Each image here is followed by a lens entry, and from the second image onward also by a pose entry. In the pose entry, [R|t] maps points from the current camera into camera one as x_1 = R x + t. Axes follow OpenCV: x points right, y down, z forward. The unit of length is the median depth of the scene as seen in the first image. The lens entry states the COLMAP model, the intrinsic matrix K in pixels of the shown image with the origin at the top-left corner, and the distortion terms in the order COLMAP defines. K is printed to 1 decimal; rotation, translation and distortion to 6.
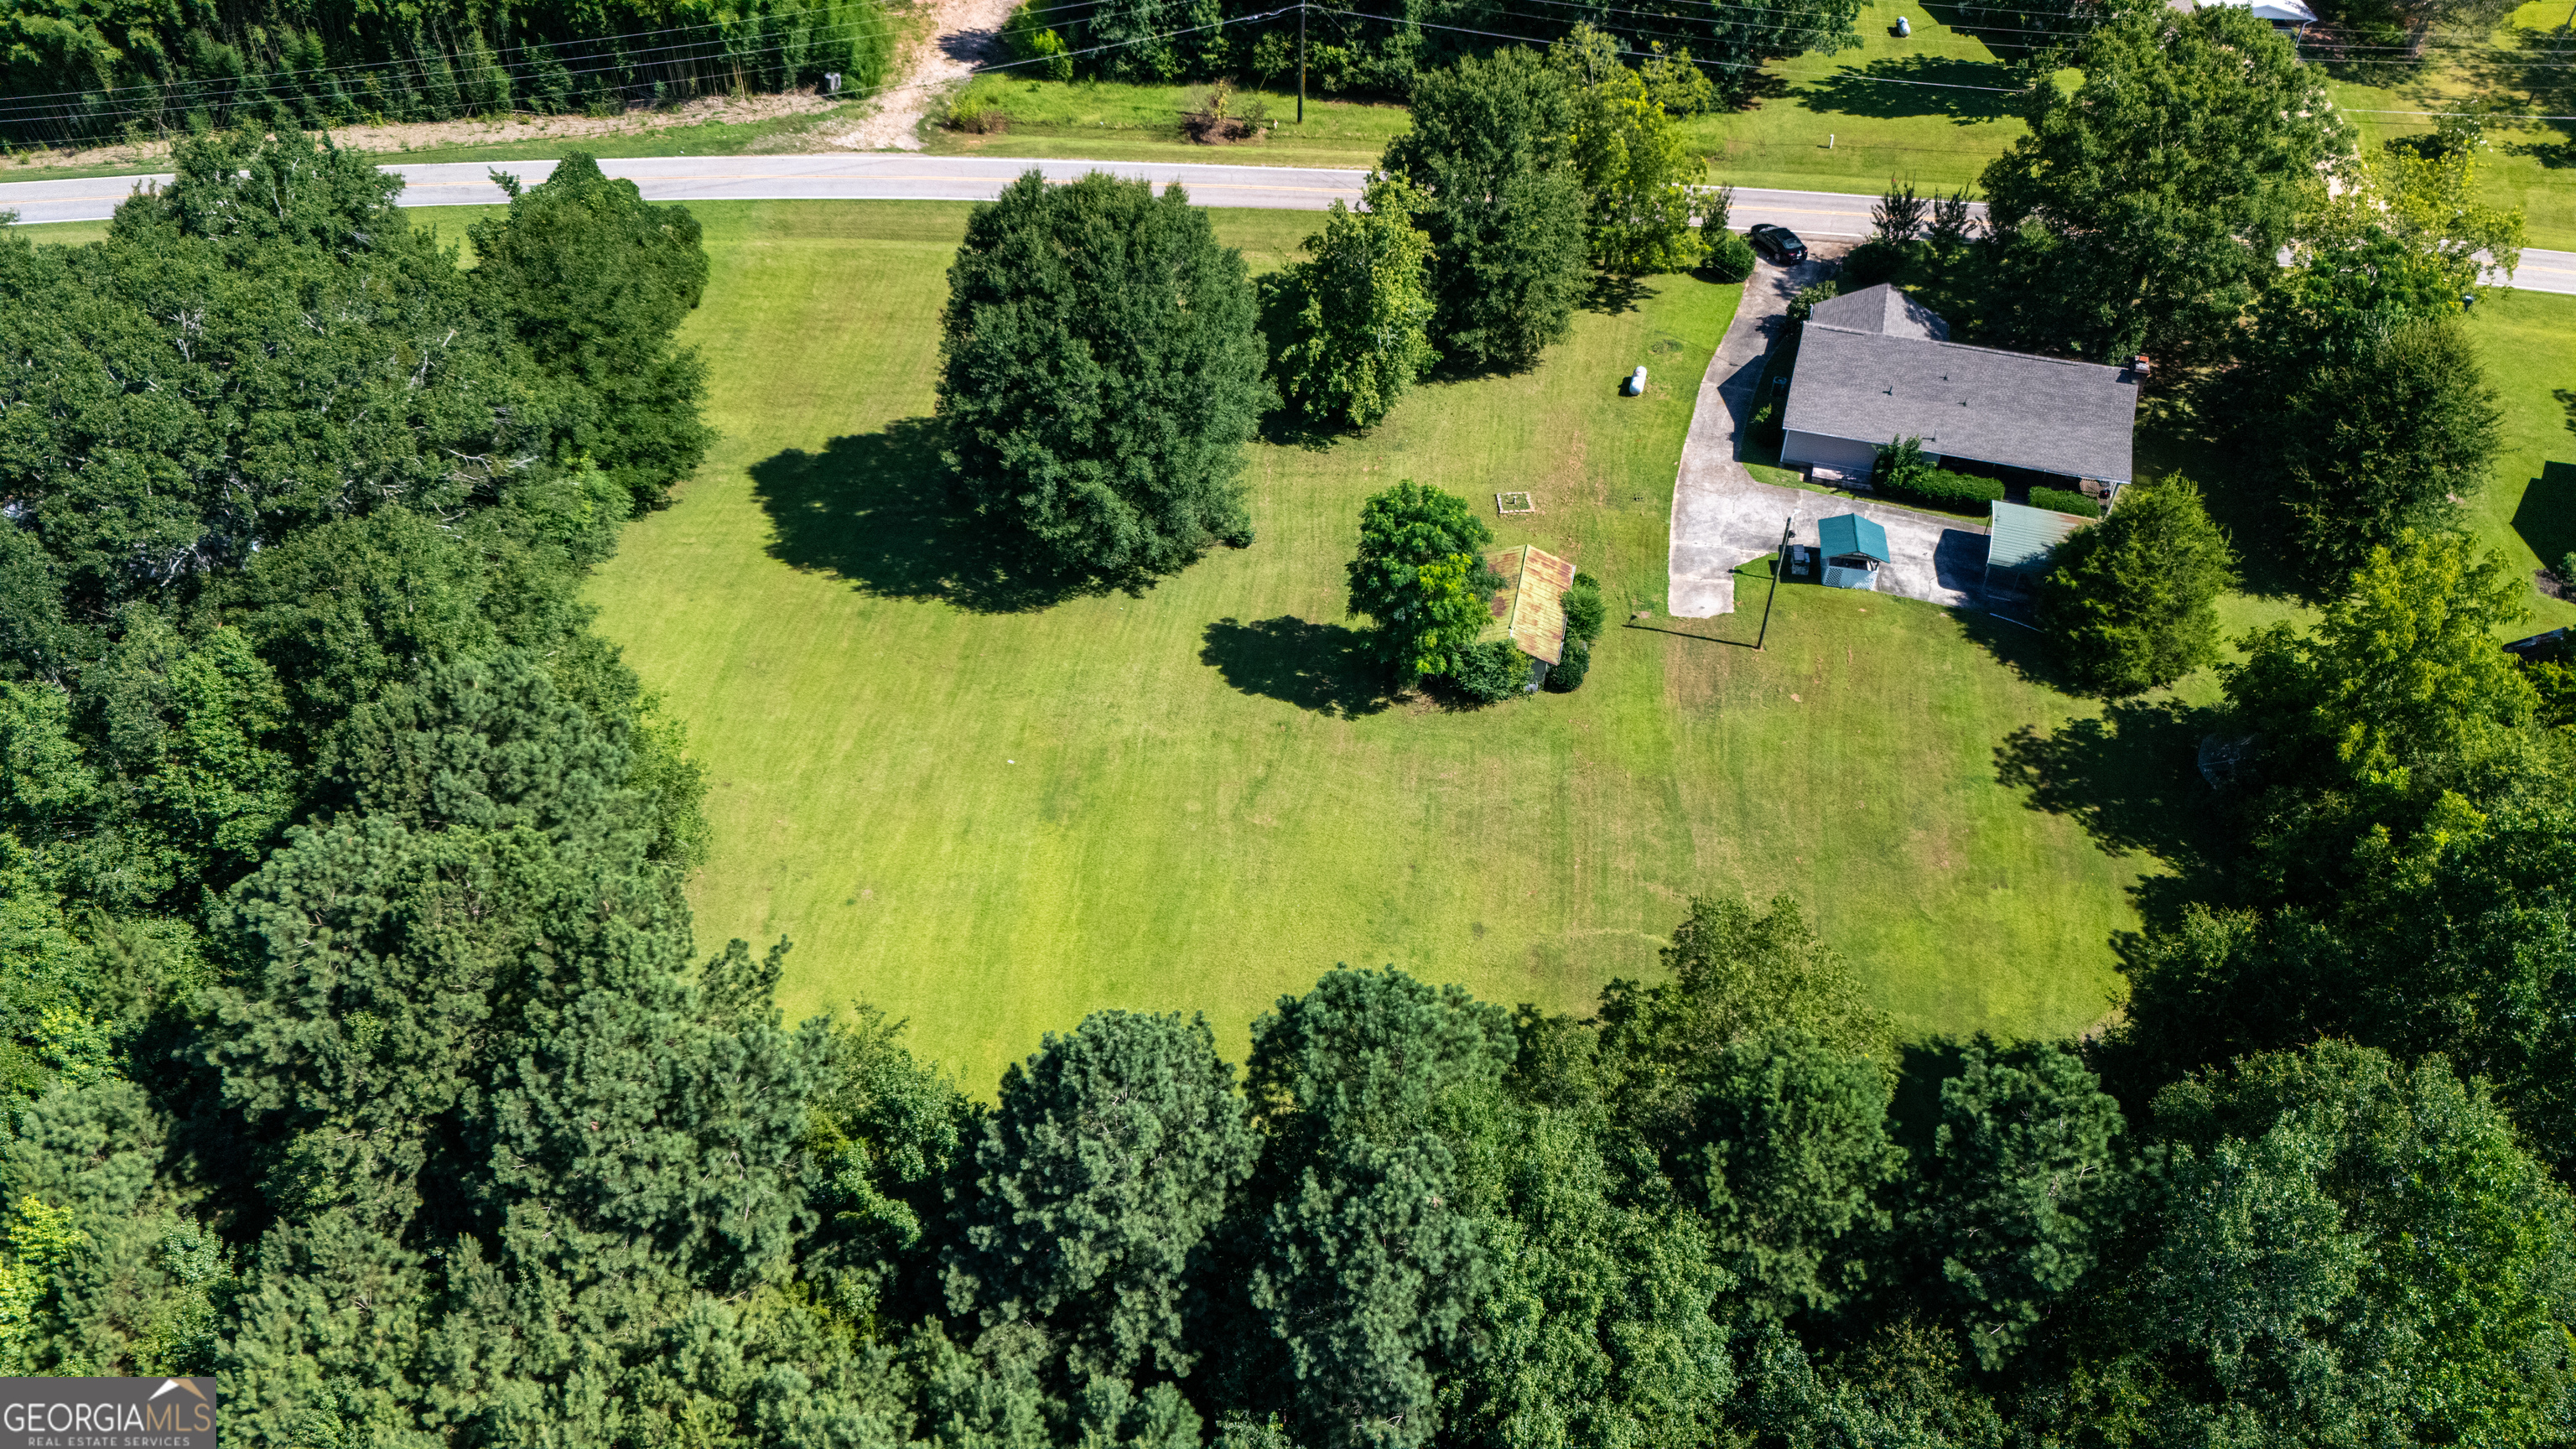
lens RADIAL K [[1750.2, 0, 1299.5], [0, 1750.2, 726.2], [0, 0, 1]] dist [0.027993, -0.006364]
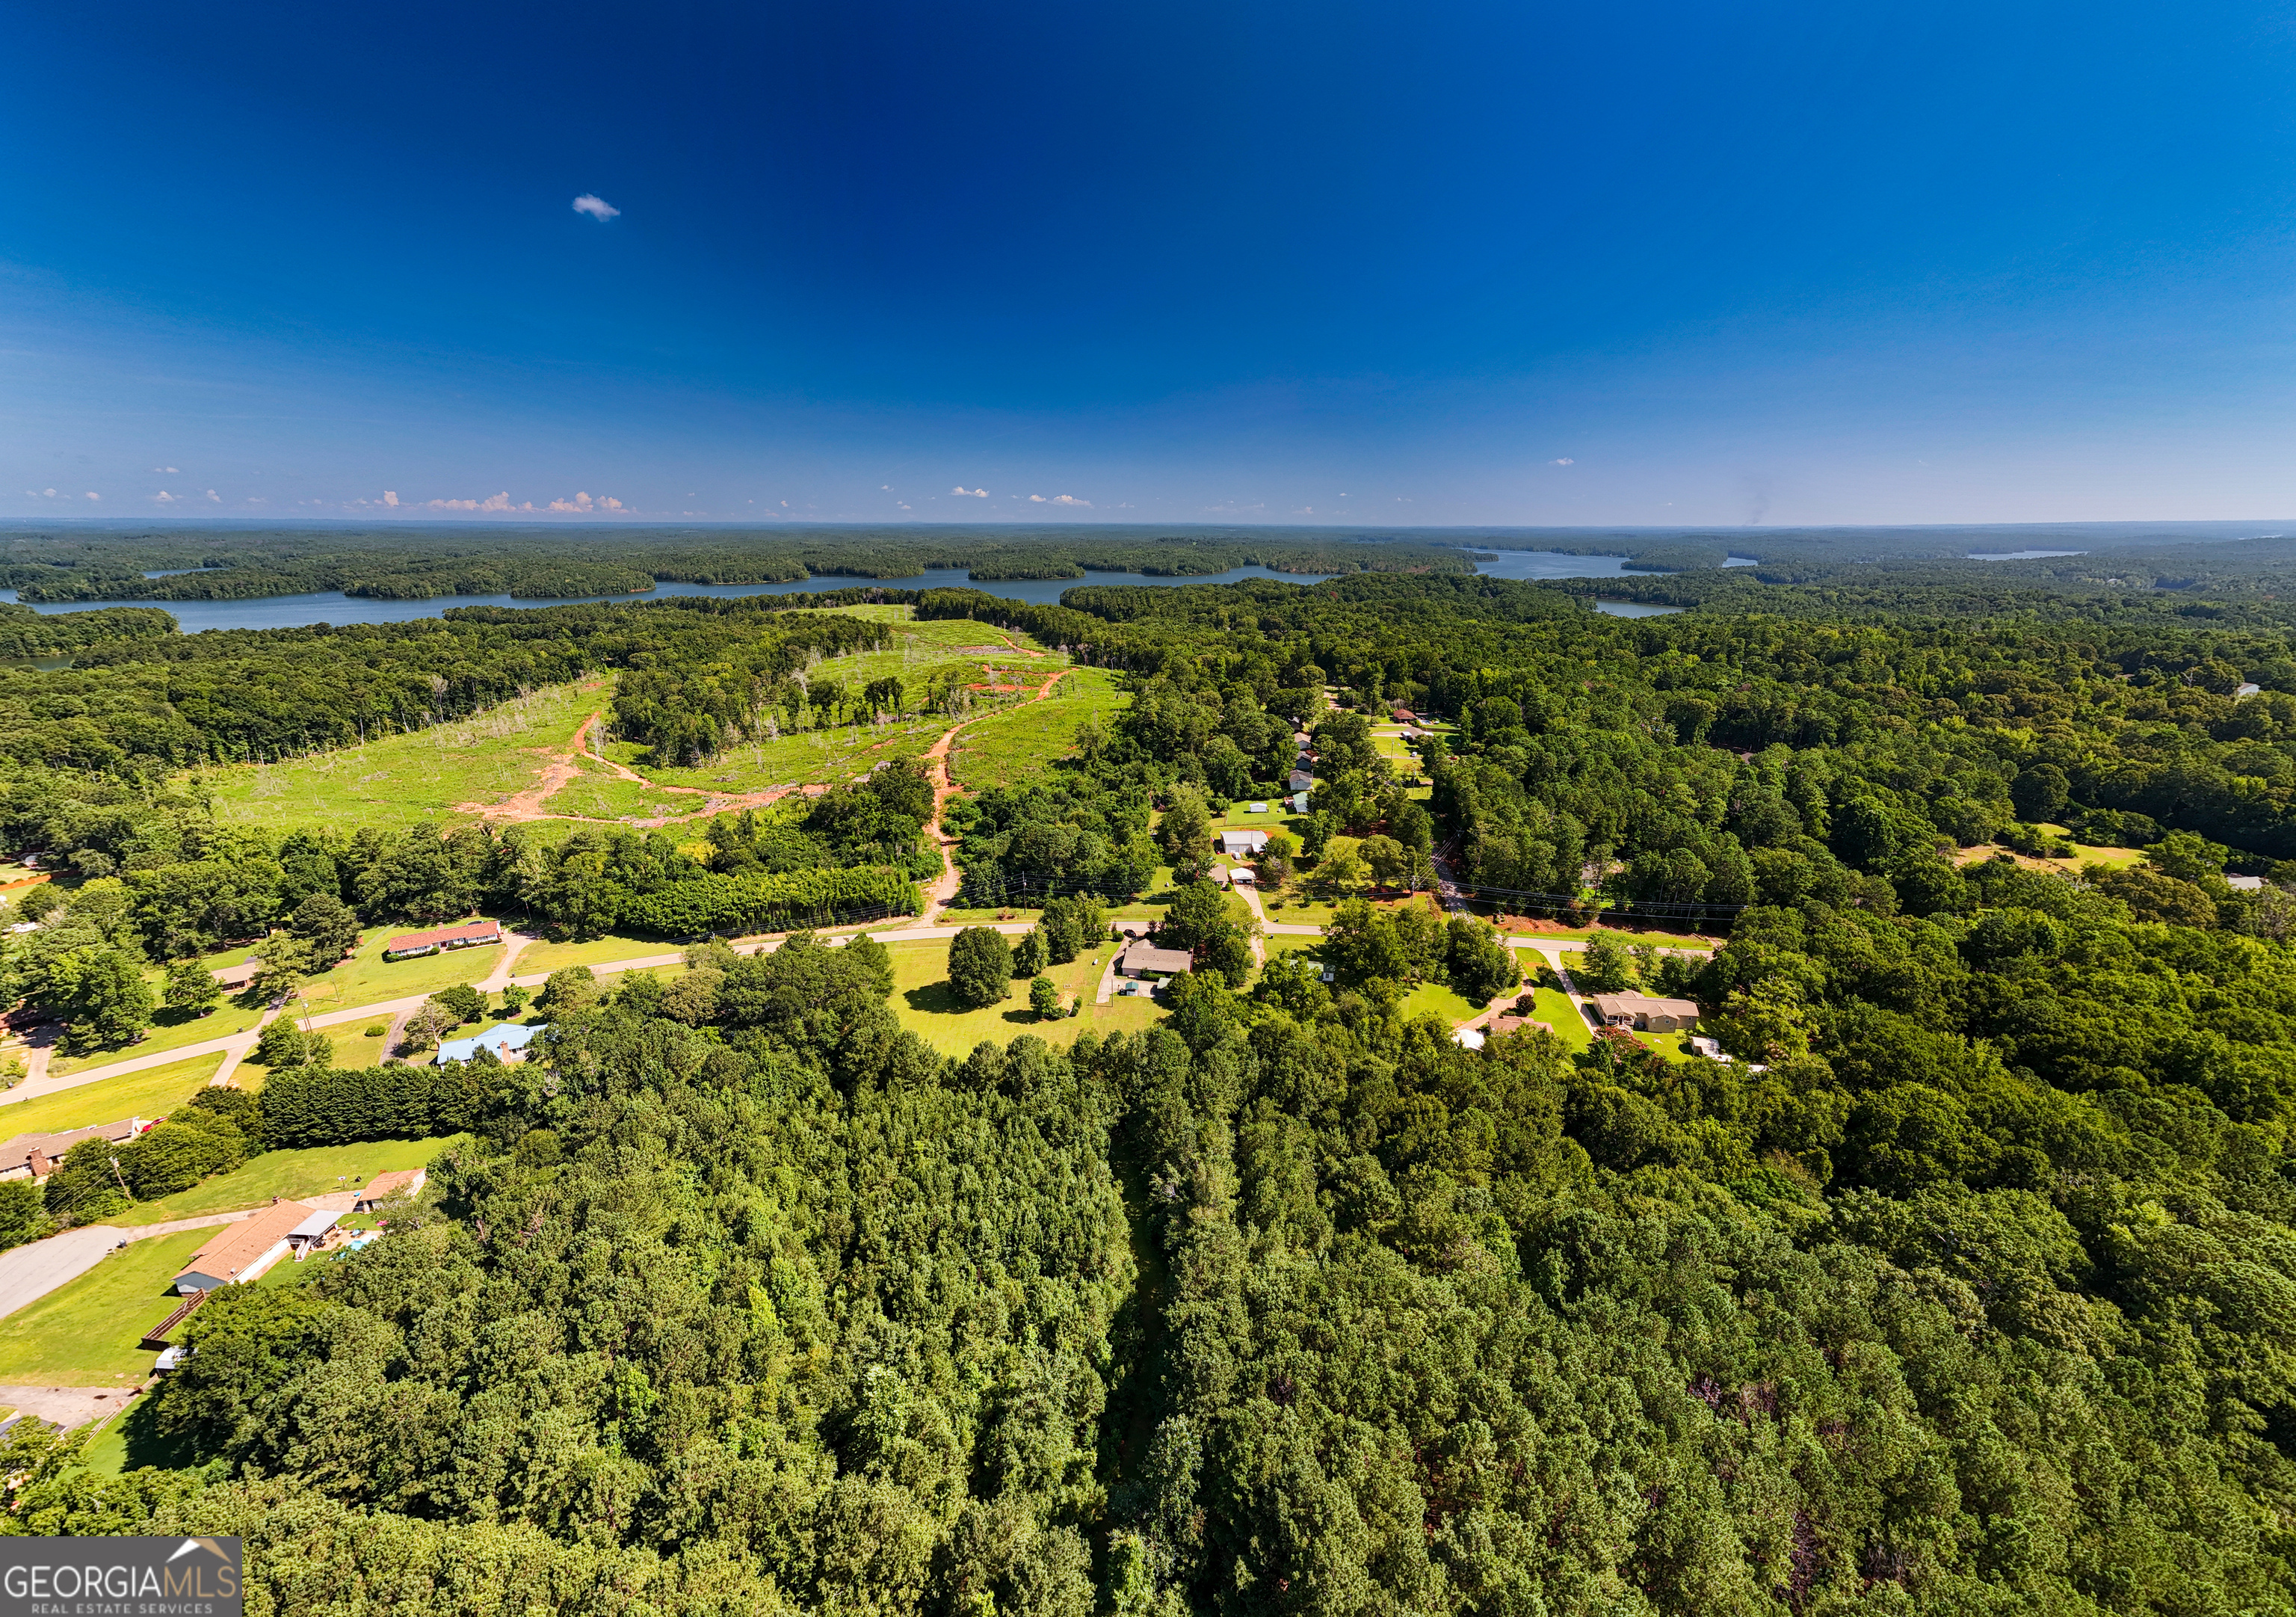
lens RADIAL K [[1653.9, 0, 1148.7], [0, 1653.9, 806.1], [0, 0, 1]] dist [-0.000029, -0.000101]
pose [[0.997871, -0.063766, 0.013722, 0.306419], [0.064085, 0.919322, -0.388252, 1.152681], [0.012142, 0.388305, 0.921451, -3.250989]]
